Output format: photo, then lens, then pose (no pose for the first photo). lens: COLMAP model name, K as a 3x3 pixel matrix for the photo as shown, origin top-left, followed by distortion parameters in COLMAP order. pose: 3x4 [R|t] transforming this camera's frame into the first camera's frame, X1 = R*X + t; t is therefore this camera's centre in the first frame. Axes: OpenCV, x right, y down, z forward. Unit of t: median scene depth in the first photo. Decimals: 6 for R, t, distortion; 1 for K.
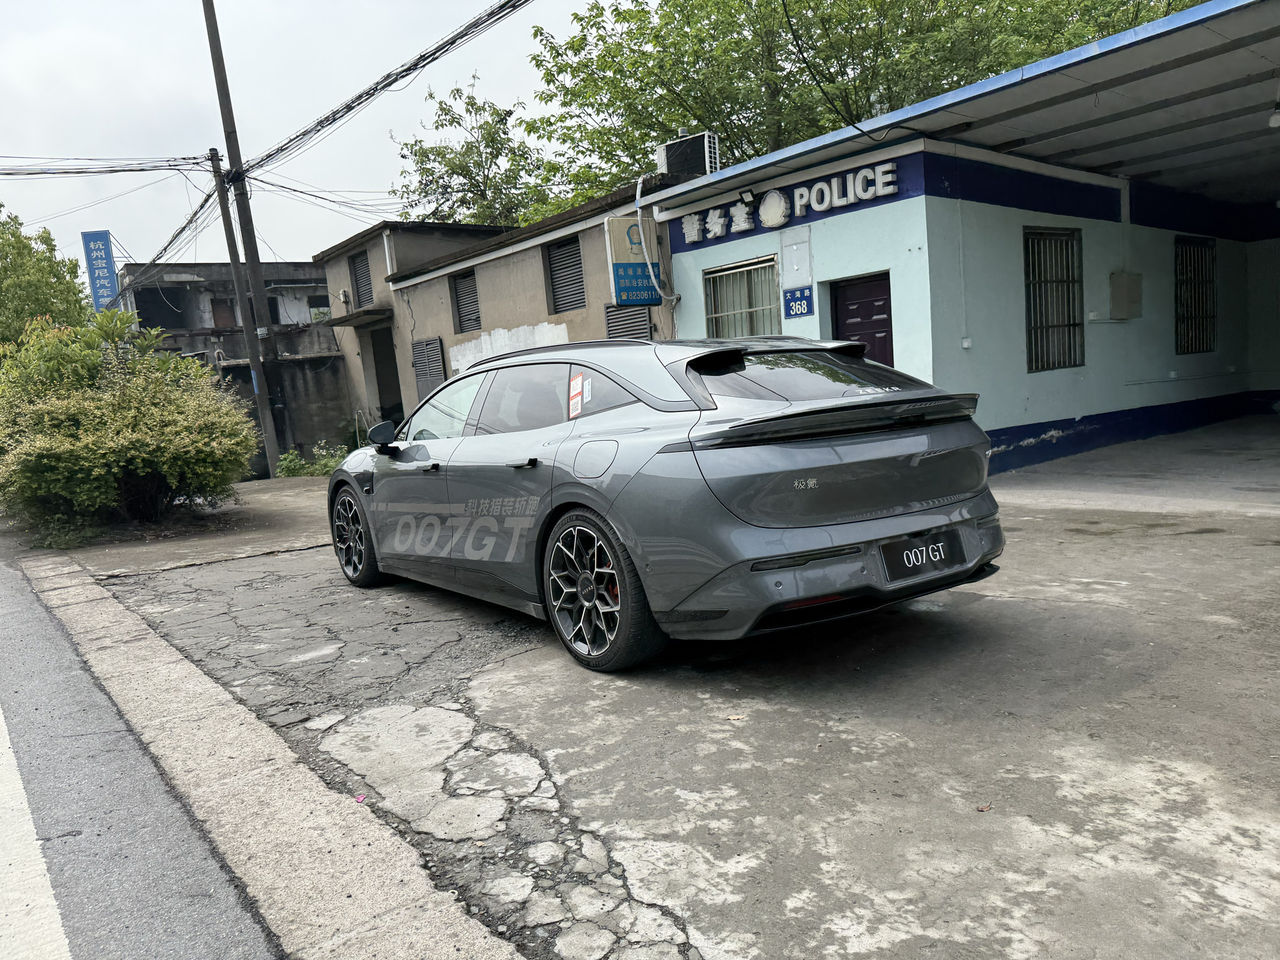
lens RADIAL K [[911.0, 0, 627.0], [0, 911.0, 476.1], [0, 0, 1]] dist [0.017132, -0.029676]
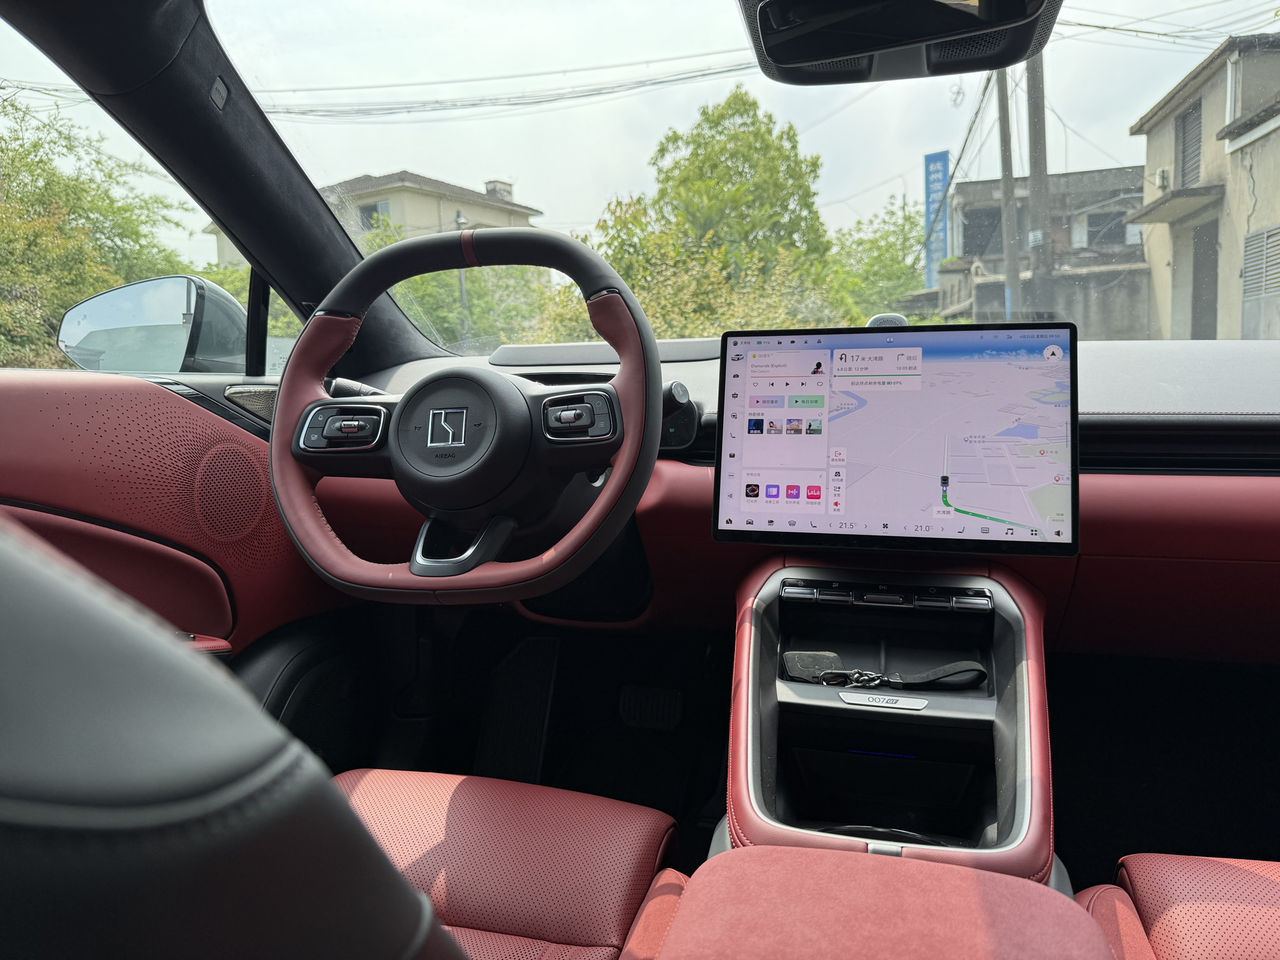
lens RADIAL K [[911.0, 0, 646.3], [0, 911.0, 500.9], [0, 0, 1]] dist [0.017132, -0.029676]
pose [[0.639135, 0.164395, -0.751320, -0.012353], [-0.096965, 0.986317, 0.133328, -0.028799], [0.762958, -0.012363, 0.646330, 0.557730]]
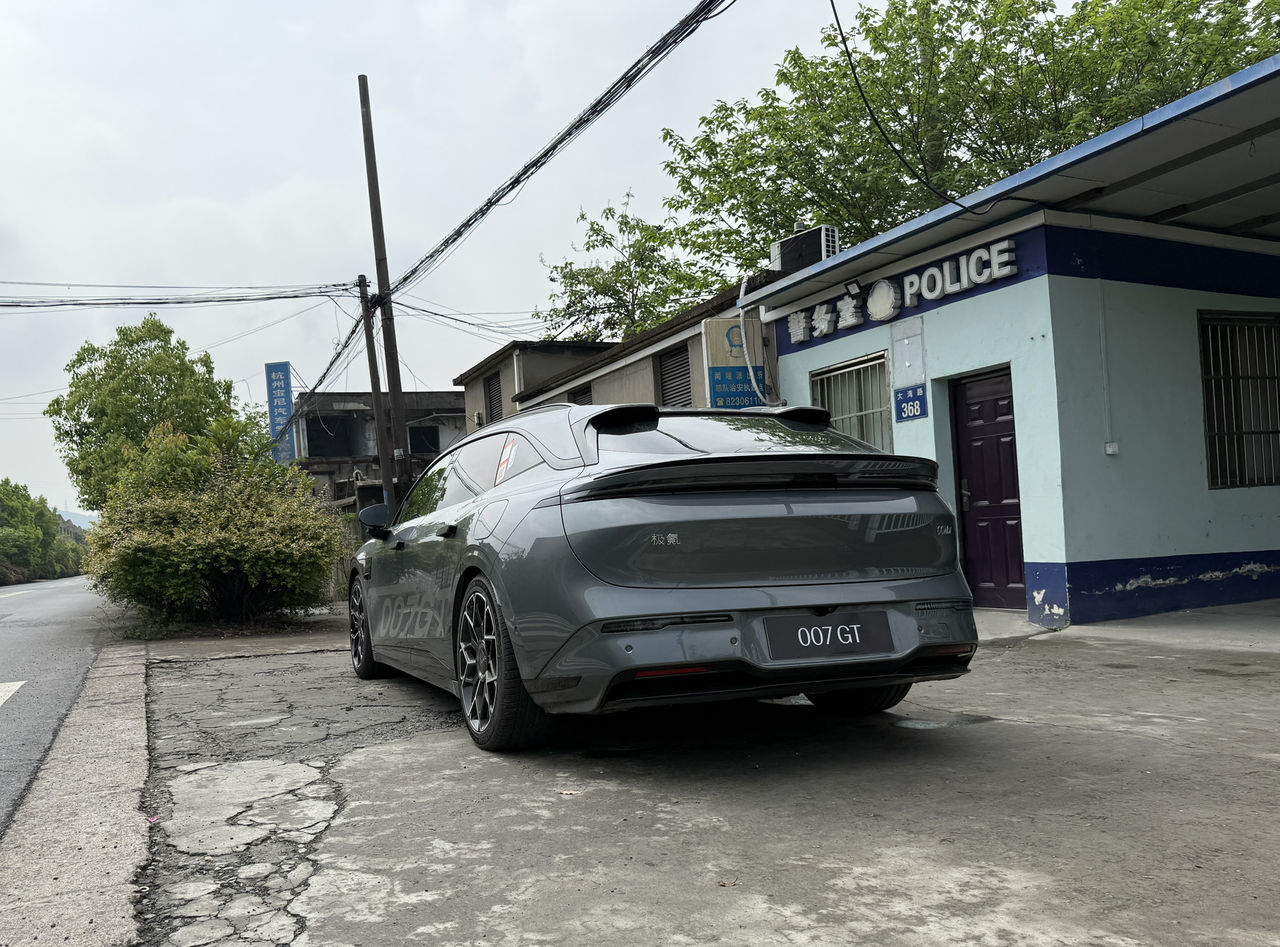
lens RADIAL K [[1008.9, 0, 551.8], [0, 1008.9, 514.6], [0, 0, 1]] dist [0.036701, -0.060184]
pose [[0.962252, 0.023067, -0.271180, 0.126754], [-0.053764, 0.992877, -0.106322, 0.034279], [0.266796, 0.116888, 0.956638, 0.002068]]
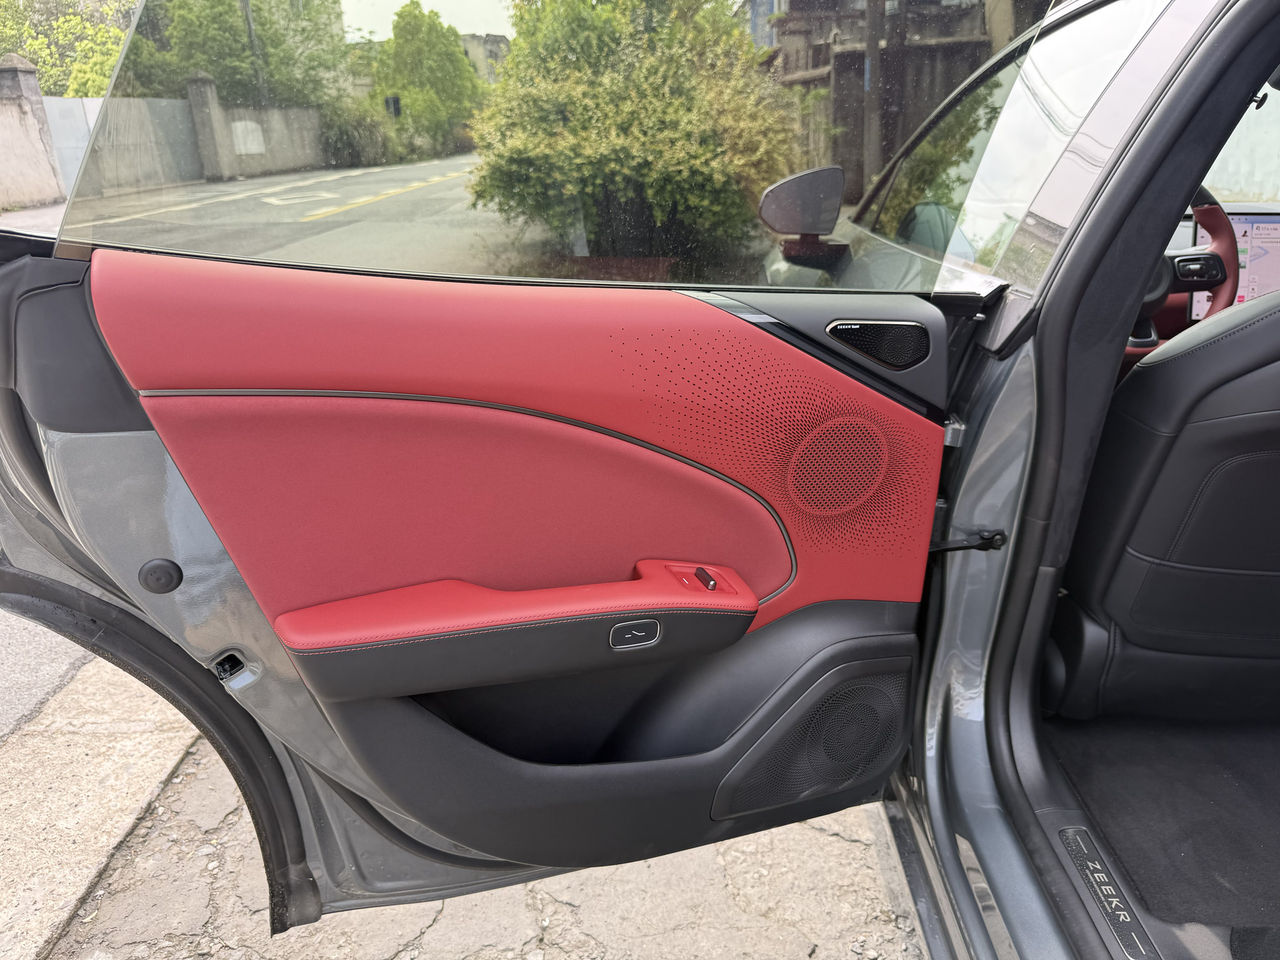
lens RADIAL K [[911.0, 0, 640.3], [0, 911.0, 489.1], [0, 0, 1]] dist [0.017132, -0.029676]
pose [[0.787428, 0.282986, -0.547610, -0.056129], [-0.099537, 0.935106, 0.340102, -0.033918], [0.608317, -0.213298, 0.764496, 0.397553]]
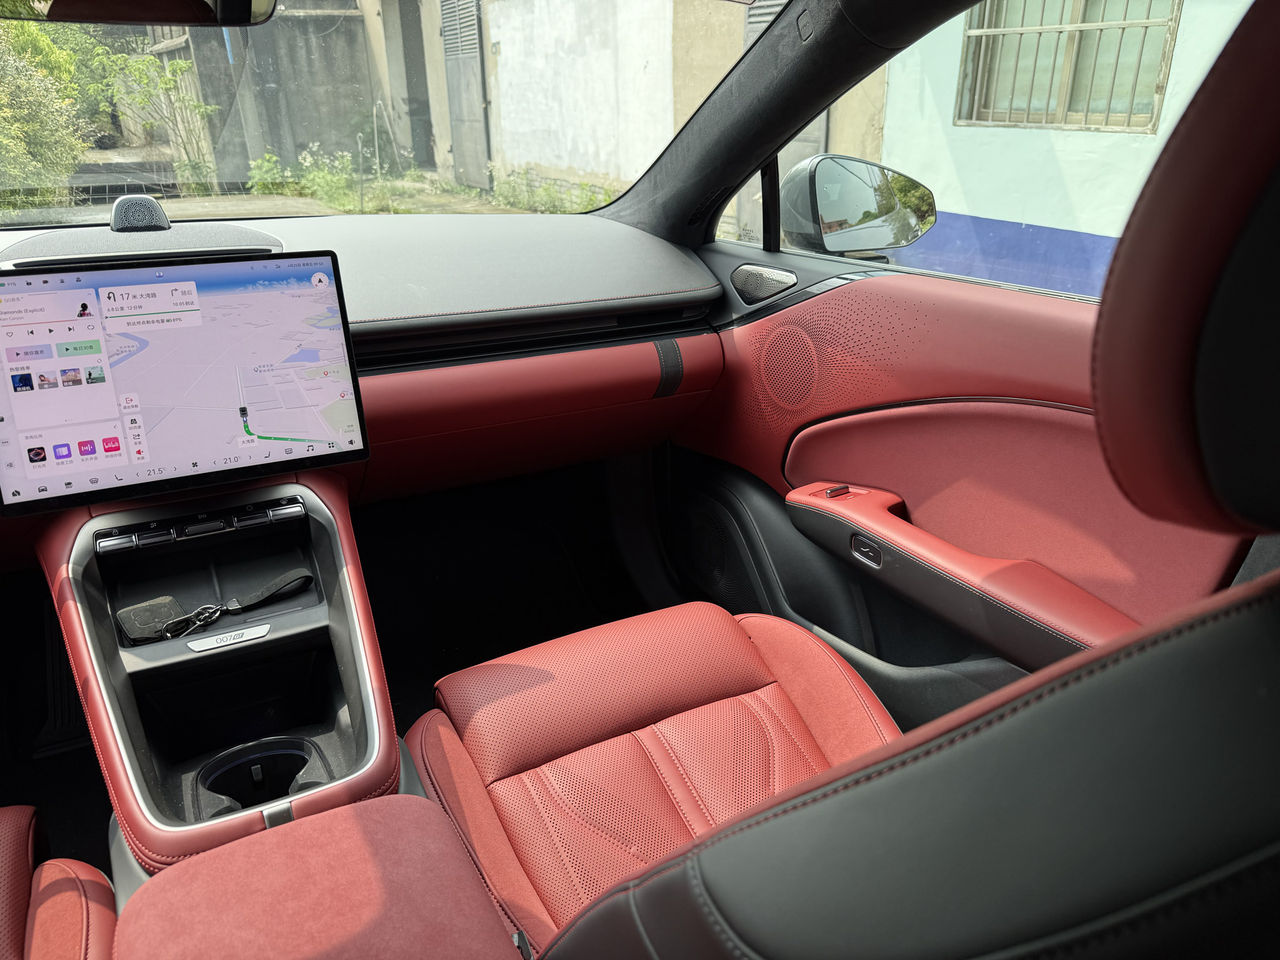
lens RADIAL K [[911.0, 0, 616.7], [0, 911.0, 469.0], [0, 0, 1]] dist [0.017132, -0.029676]
pose [[0.988135, 0.117897, -0.098431, -0.012651], [-0.084427, 0.952340, 0.293124, -0.047766], [0.128298, -0.281336, 0.950994, 0.550348]]
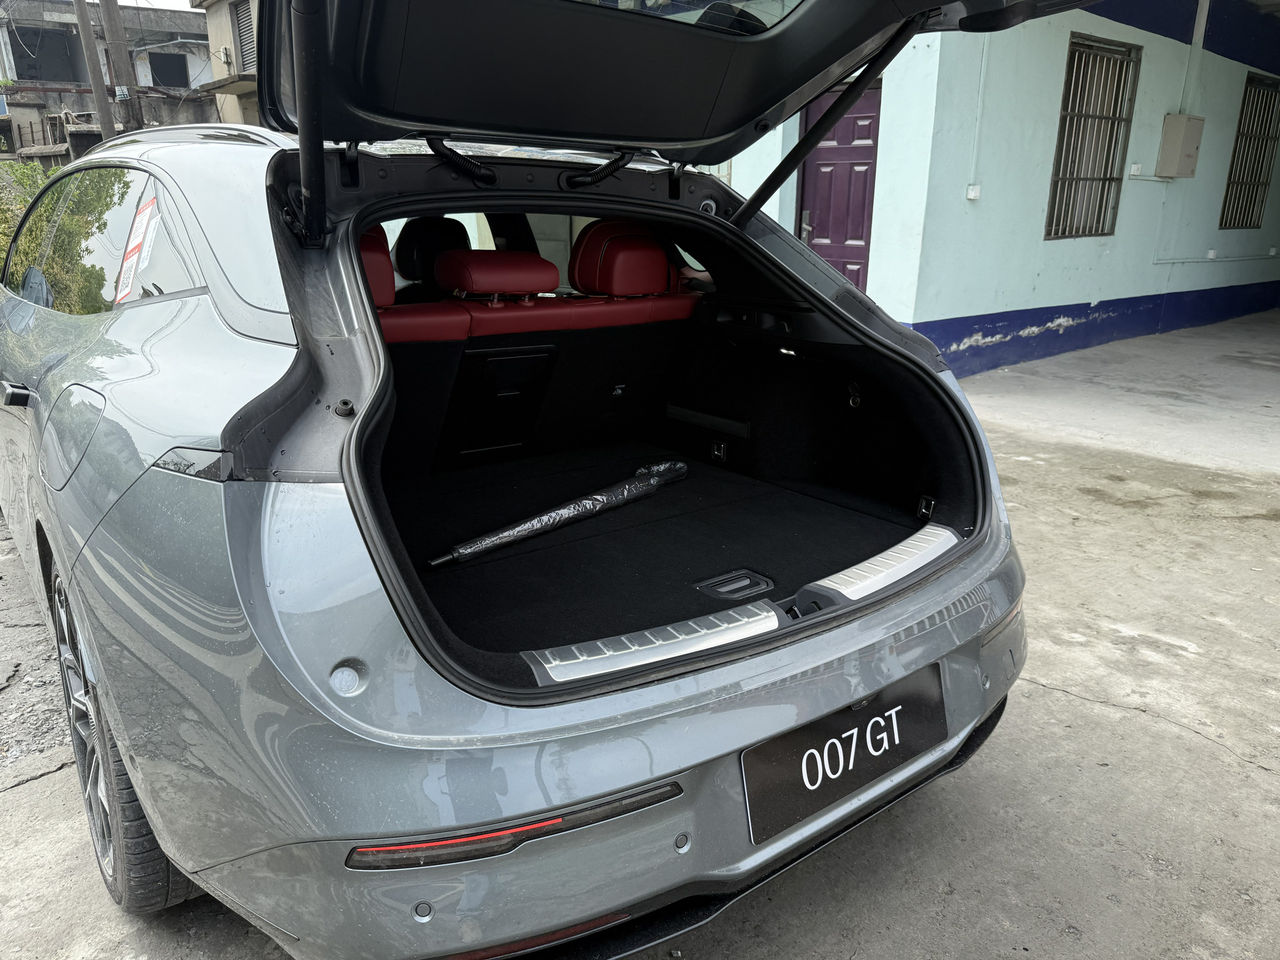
lens RADIAL K [[911.0, 0, 651.4], [0, 911.0, 469.5], [0, 0, 1]] dist [0.017132, -0.029676]
pose [[0.994981, 0.071757, 0.069741, 0.075781], [-0.083663, 0.978904, 0.186405, -0.040604], [-0.054894, -0.191304, 0.979995, 0.240173]]
